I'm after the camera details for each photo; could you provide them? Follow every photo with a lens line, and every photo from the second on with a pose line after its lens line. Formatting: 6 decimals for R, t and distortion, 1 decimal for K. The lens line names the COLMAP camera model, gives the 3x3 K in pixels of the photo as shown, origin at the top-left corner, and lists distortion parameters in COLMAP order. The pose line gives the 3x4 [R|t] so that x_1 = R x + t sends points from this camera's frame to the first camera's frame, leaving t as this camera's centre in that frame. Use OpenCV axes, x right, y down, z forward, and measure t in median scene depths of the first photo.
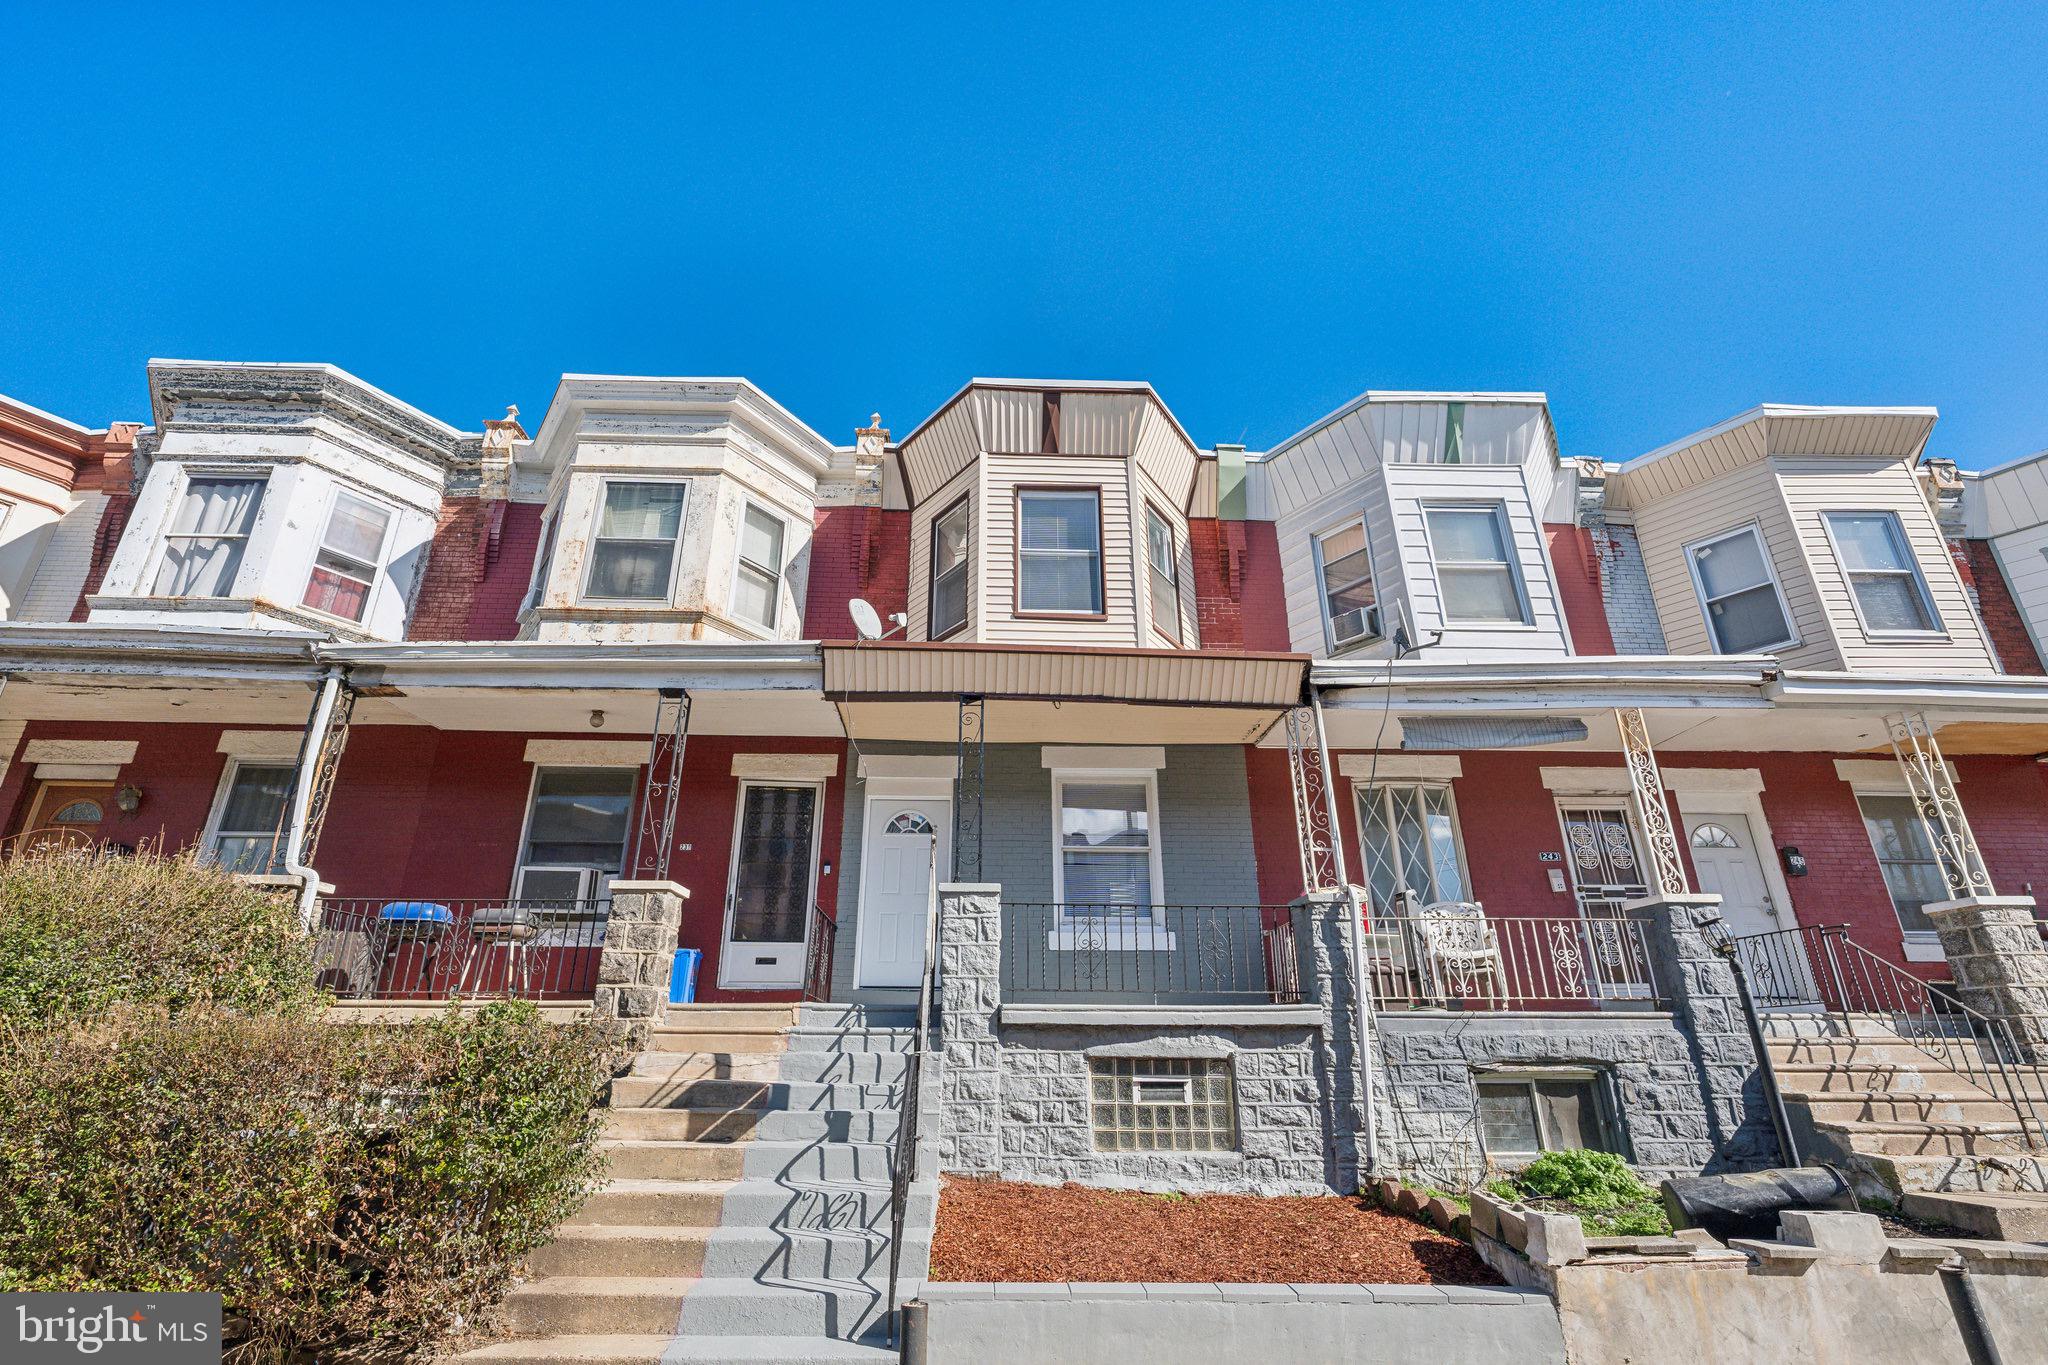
lens RADIAL K [[940.5, 0, 1005.9], [0, 940.5, 665.1], [0, 0, 1]] dist [-0.003321, 0.001092]
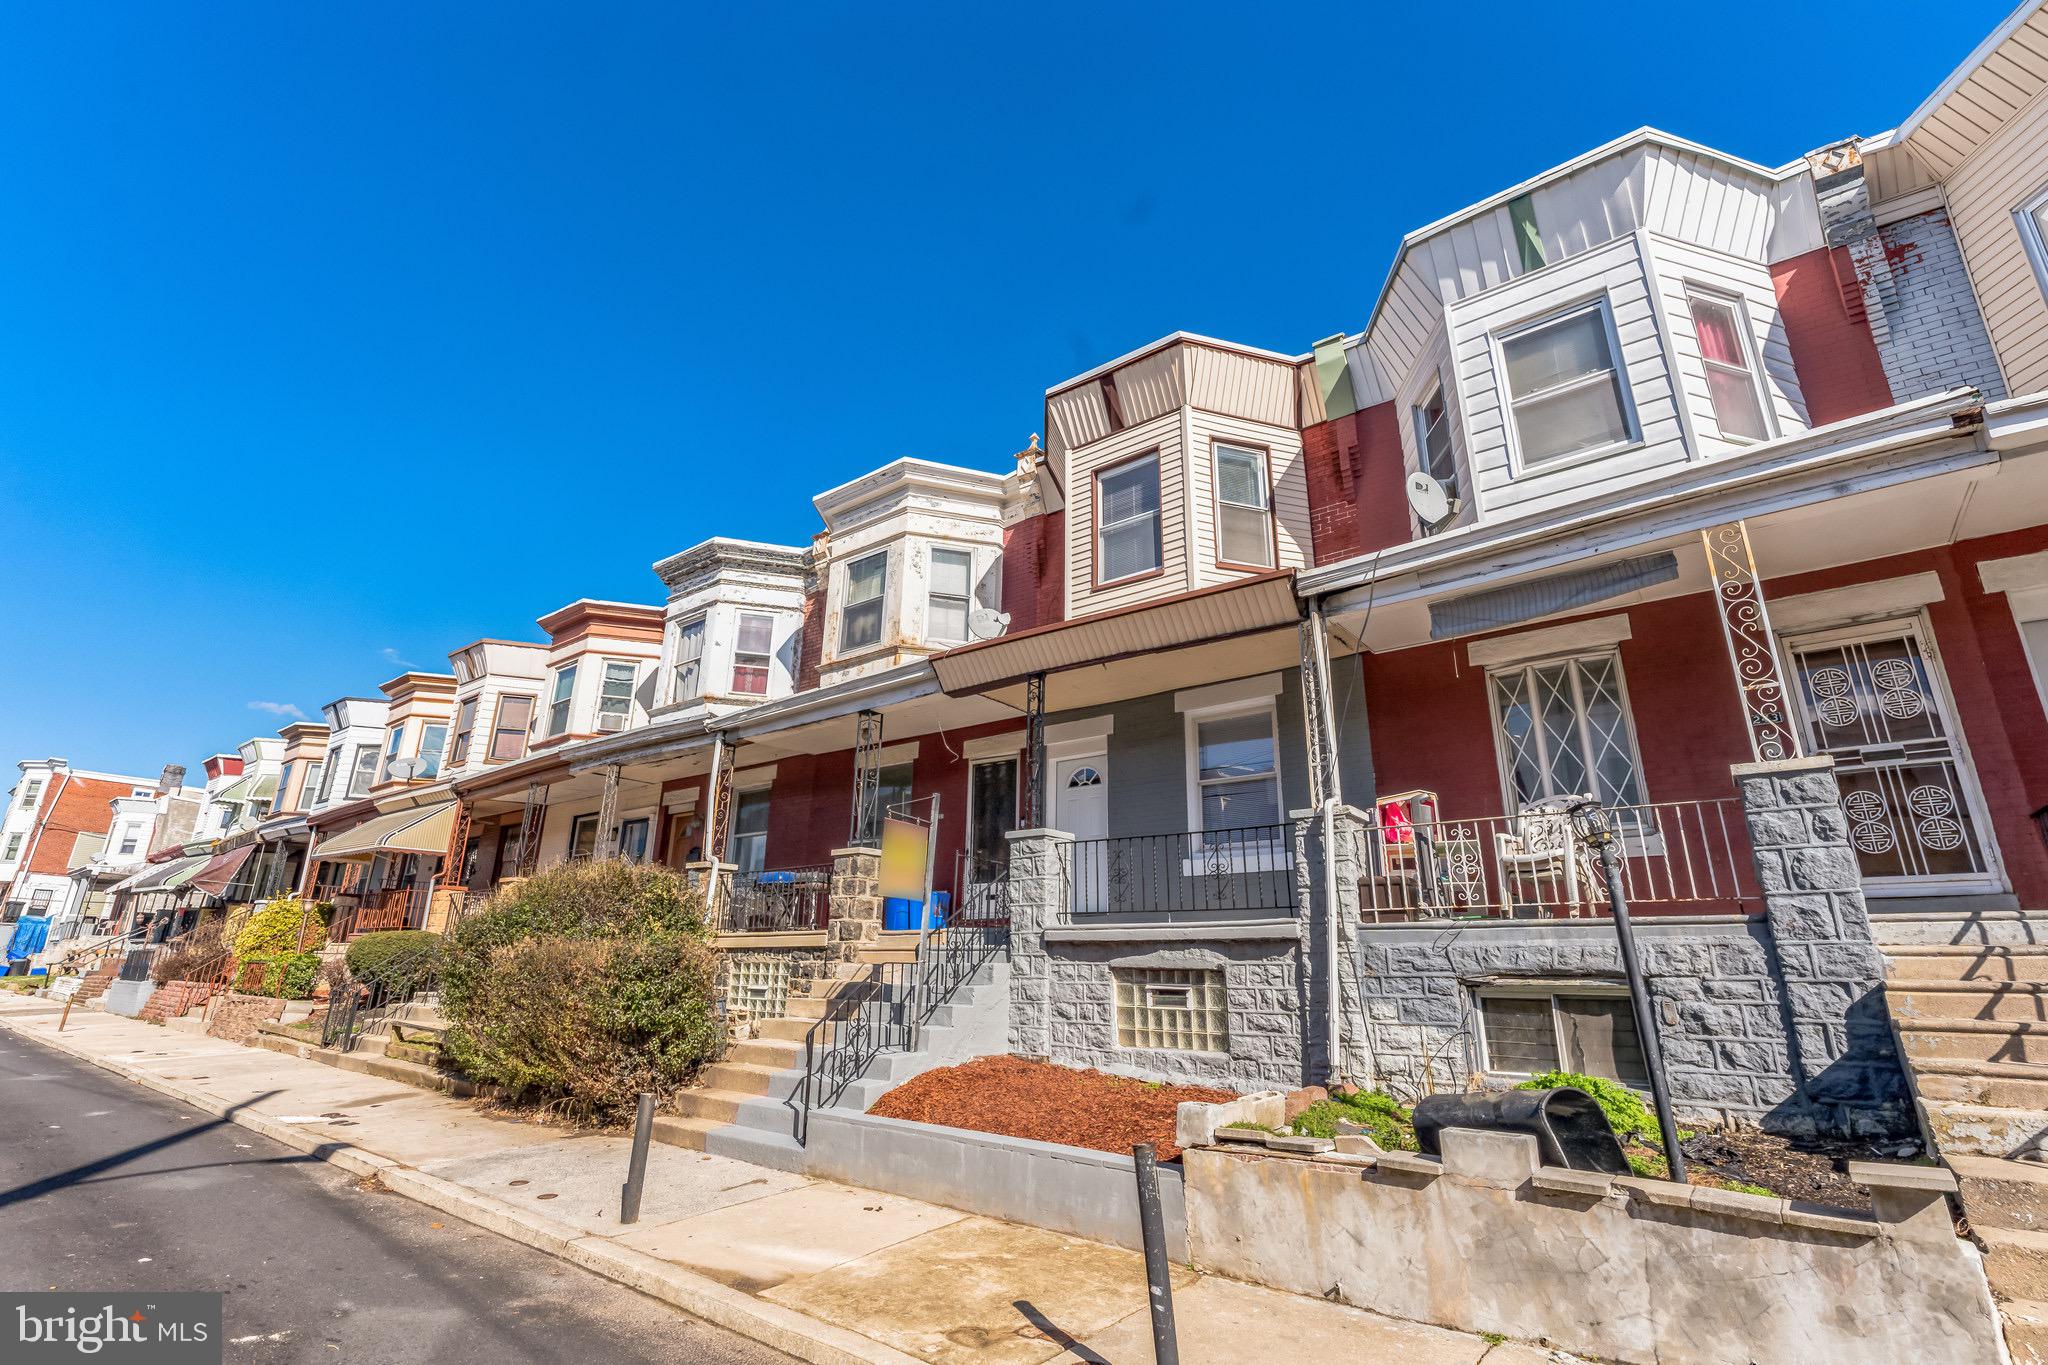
lens RADIAL K [[924.9, 0, 1022.6], [0, 924.9, 663.3], [0, 0, 1]] dist [-0.002122, -0.000026]
pose [[0.771335, -0.195936, -0.605518, 0.676792], [0.234306, 0.972030, -0.016063, 0.034879], [0.591729, -0.129486, 0.795670, 0.055925]]
